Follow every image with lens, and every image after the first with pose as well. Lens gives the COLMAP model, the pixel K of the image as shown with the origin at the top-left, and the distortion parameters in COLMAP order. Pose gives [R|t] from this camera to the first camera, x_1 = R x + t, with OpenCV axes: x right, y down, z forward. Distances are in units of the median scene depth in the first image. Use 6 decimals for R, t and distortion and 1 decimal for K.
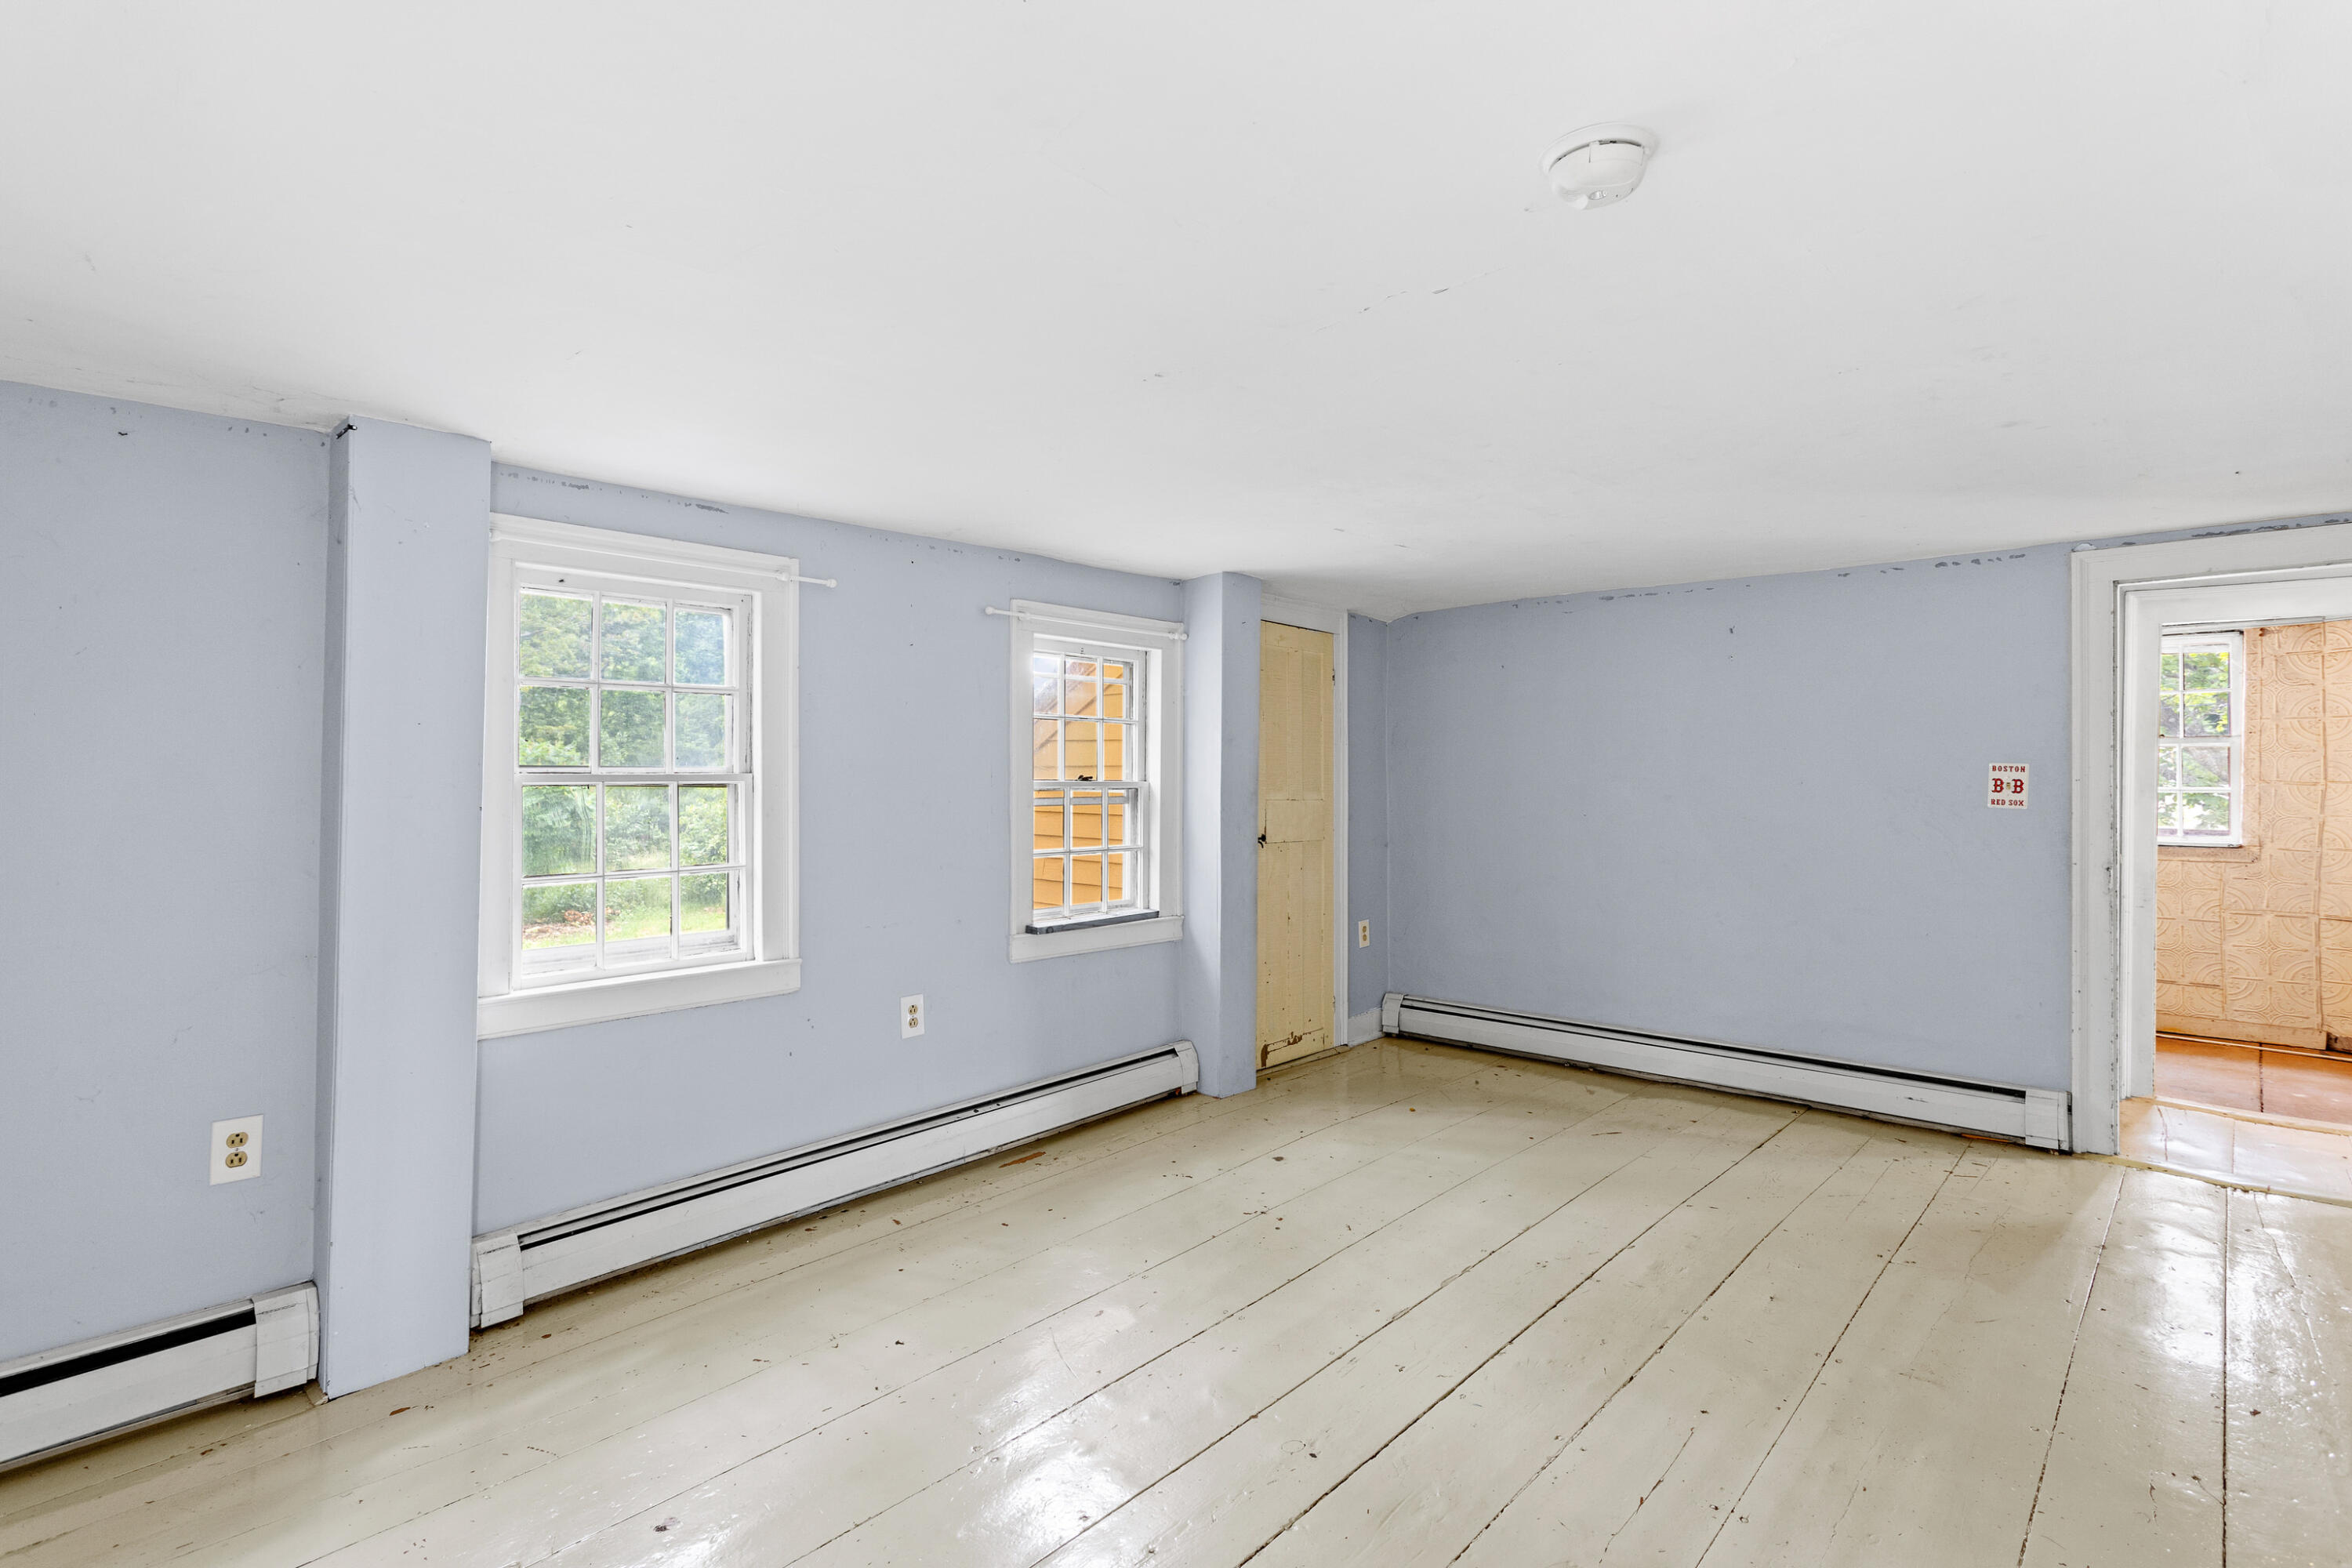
lens RADIAL K [[1127.8, 0, 1166.8], [0, 1127.8, 771.2], [0, 0, 1]] dist [0.018524, 0.000335]
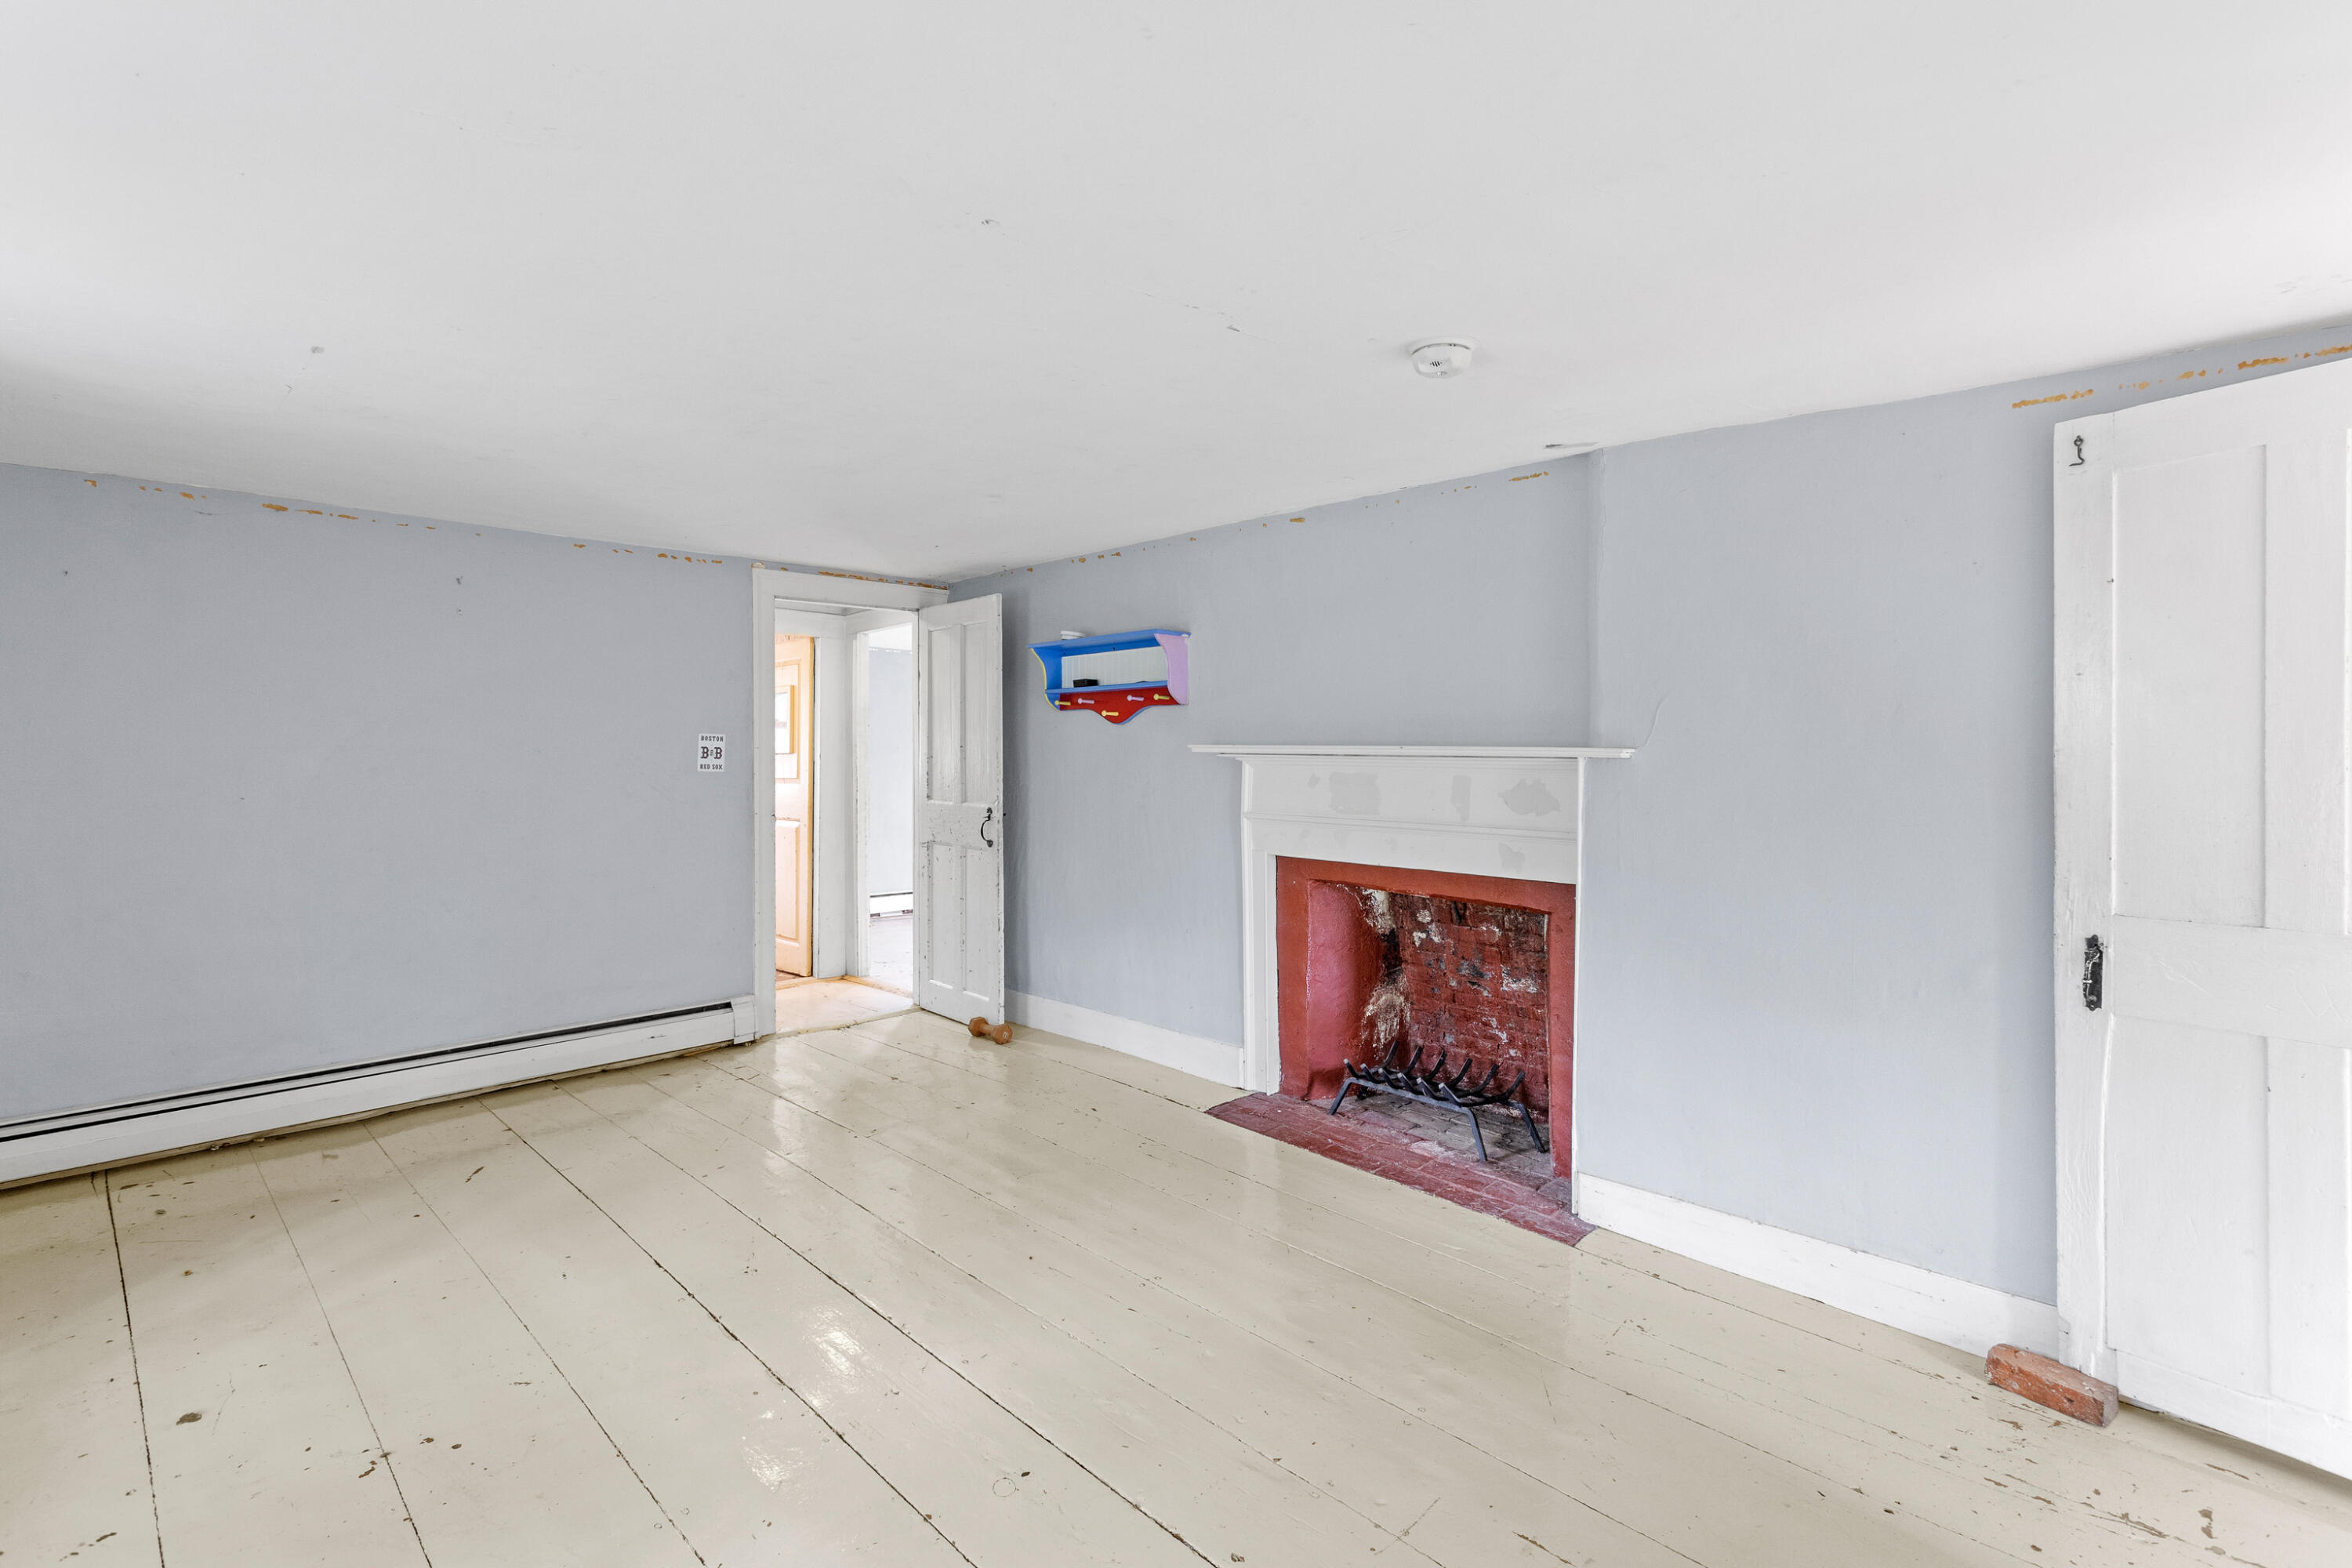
lens RADIAL K [[1127.8, 0, 1166.8], [0, 1127.8, 771.2], [0, 0, 1]] dist [0.018524, 0.000335]
pose [[0.054085, -0.021676, 0.998301, -0.419394], [-0.000597, 0.999763, 0.021740, 0.006077], [-0.998536, -0.001771, 0.054059, 0.456891]]
